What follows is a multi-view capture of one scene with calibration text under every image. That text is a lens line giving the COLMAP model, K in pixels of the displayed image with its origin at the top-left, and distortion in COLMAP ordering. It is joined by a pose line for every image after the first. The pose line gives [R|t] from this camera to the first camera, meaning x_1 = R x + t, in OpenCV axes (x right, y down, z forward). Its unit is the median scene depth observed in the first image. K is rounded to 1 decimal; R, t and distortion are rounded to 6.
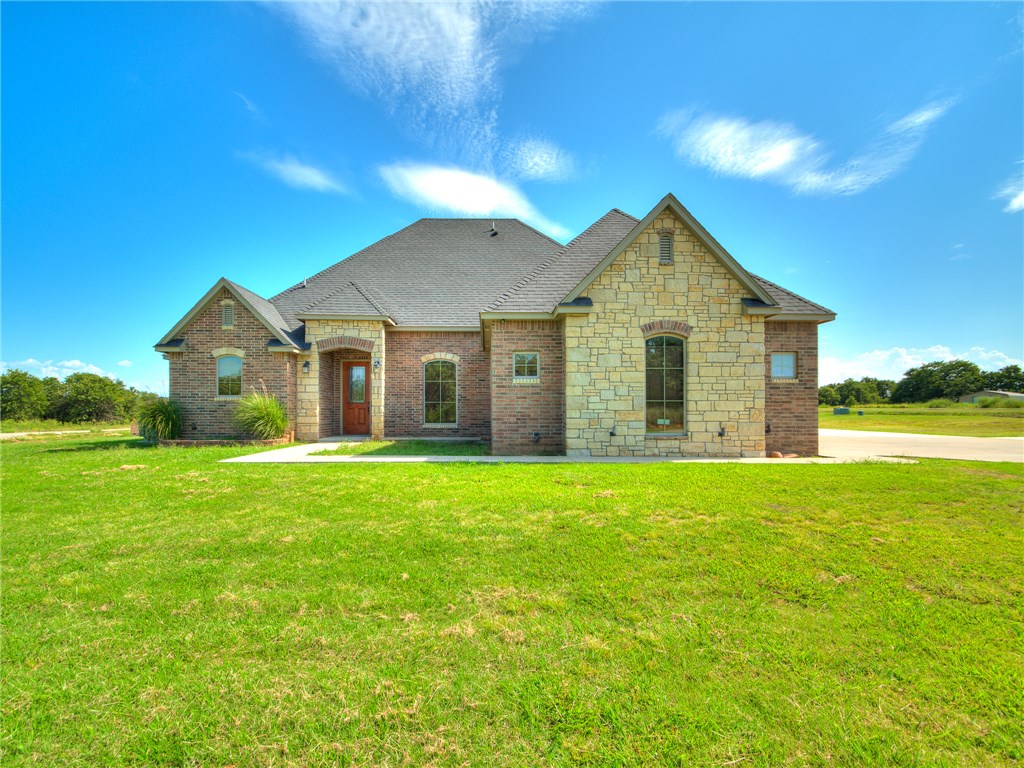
lens RADIAL K [[532.2, 0, 510.0], [0, 532.2, 409.5], [0, 0, 1]] dist [0.010723, -0.018229]
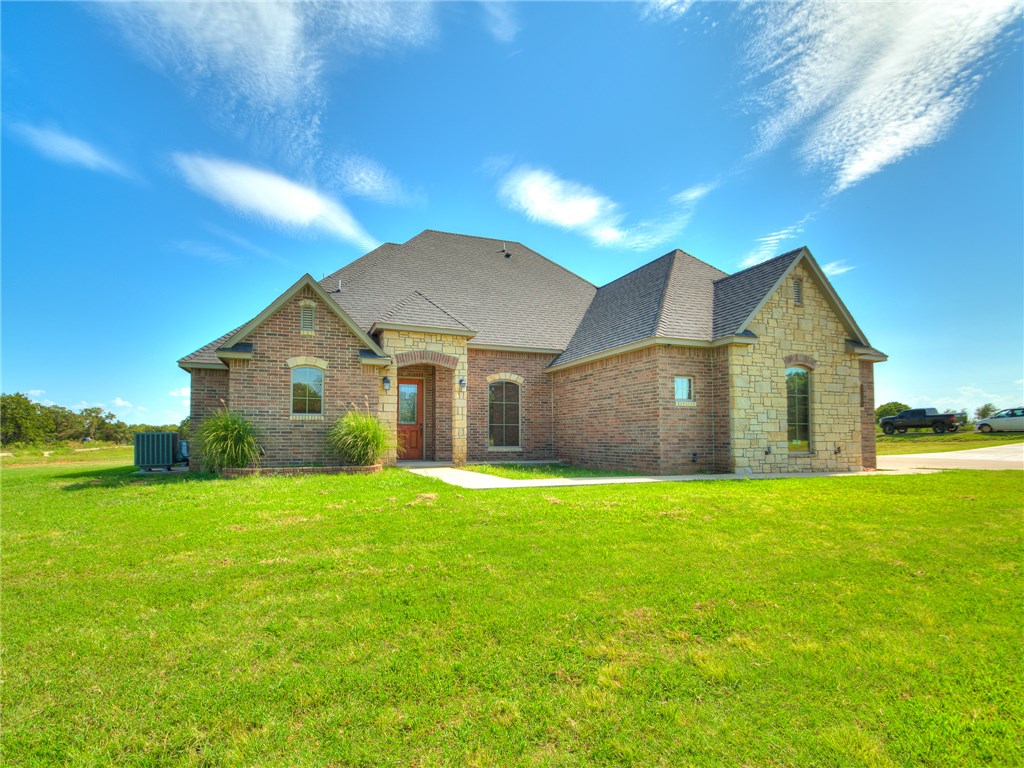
lens RADIAL K [[532.2, 0, 516.2], [0, 532.2, 426.6], [0, 0, 1]] dist [0.010723, -0.018229]
pose [[0.934699, 0.005972, 0.355389, -0.455109], [-0.000514, 0.999880, -0.015451, 0.005422], [-0.355439, 0.014259, 0.934591, 0.090860]]
